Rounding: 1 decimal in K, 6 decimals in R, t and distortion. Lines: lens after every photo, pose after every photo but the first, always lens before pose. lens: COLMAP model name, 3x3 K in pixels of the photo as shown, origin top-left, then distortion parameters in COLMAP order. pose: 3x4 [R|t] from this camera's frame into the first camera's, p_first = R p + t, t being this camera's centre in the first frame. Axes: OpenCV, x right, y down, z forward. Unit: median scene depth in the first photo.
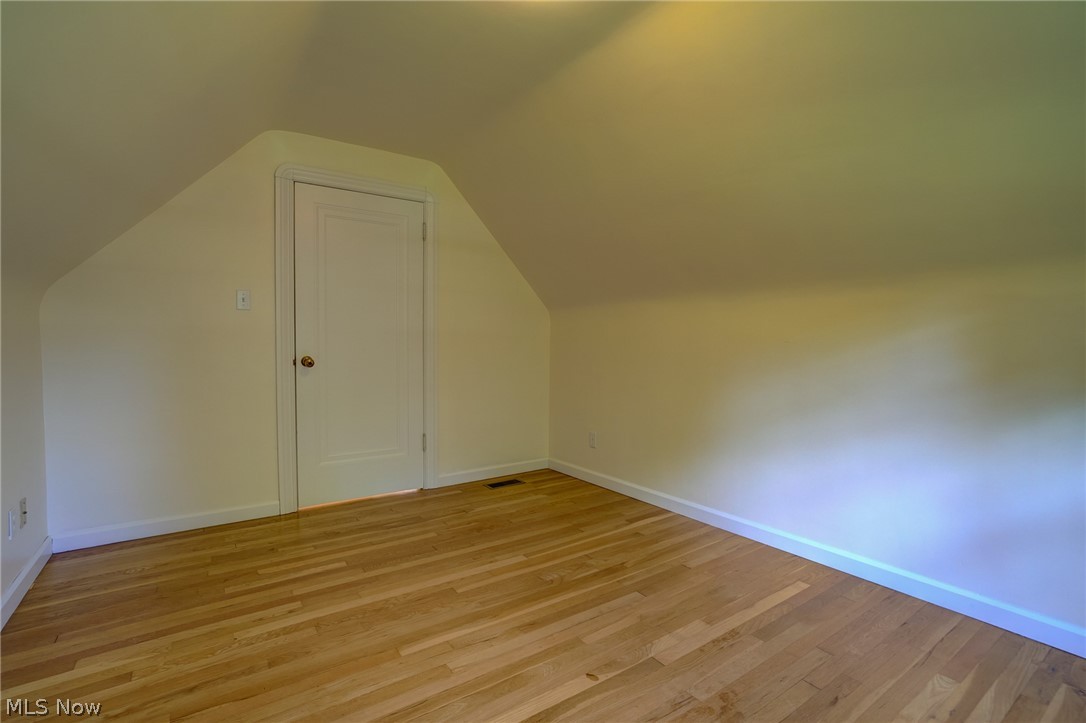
lens RADIAL K [[504.9, 0, 539.6], [0, 504.9, 360.3], [0, 0, 1]] dist [-0.032544, 0.017001]
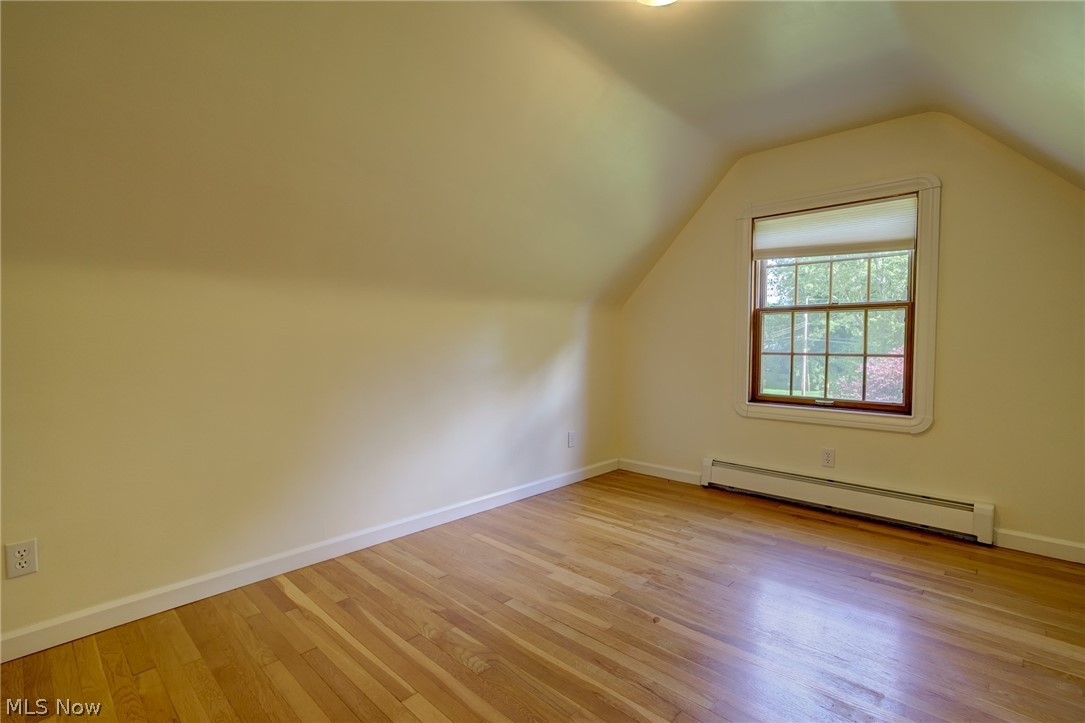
lens RADIAL K [[504.4, 0, 539.1], [0, 504.4, 360.3], [0, 0, 1]] dist [-0.032544, 0.017001]
pose [[-0.201115, -0.040720, 0.978721, -0.741068], [0.036648, 0.998123, 0.049058, -0.046003], [-0.978882, 0.045735, -0.199245, 1.109079]]
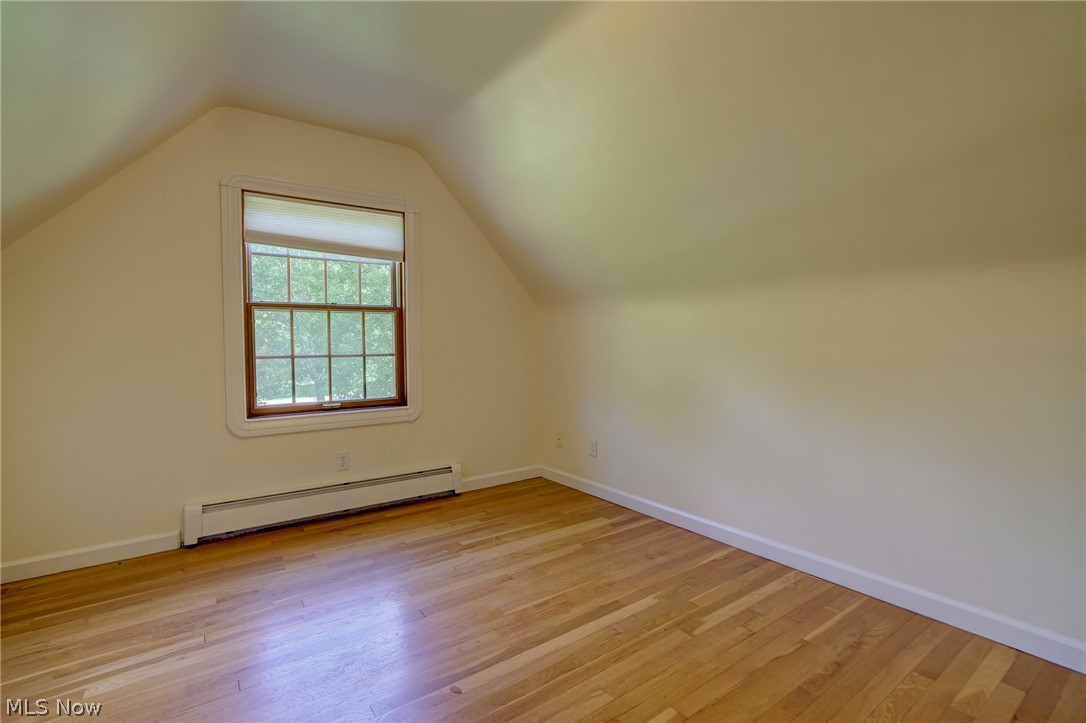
lens RADIAL K [[504.9, 0, 539.6], [0, 504.9, 360.3], [0, 0, 1]] dist [-0.032544, 0.017001]
pose [[-0.999953, 0.006863, -0.006843, -0.039982], [0.006329, 0.997150, 0.075174, -0.050655], [0.007339, 0.075128, -0.997147, 1.420066]]
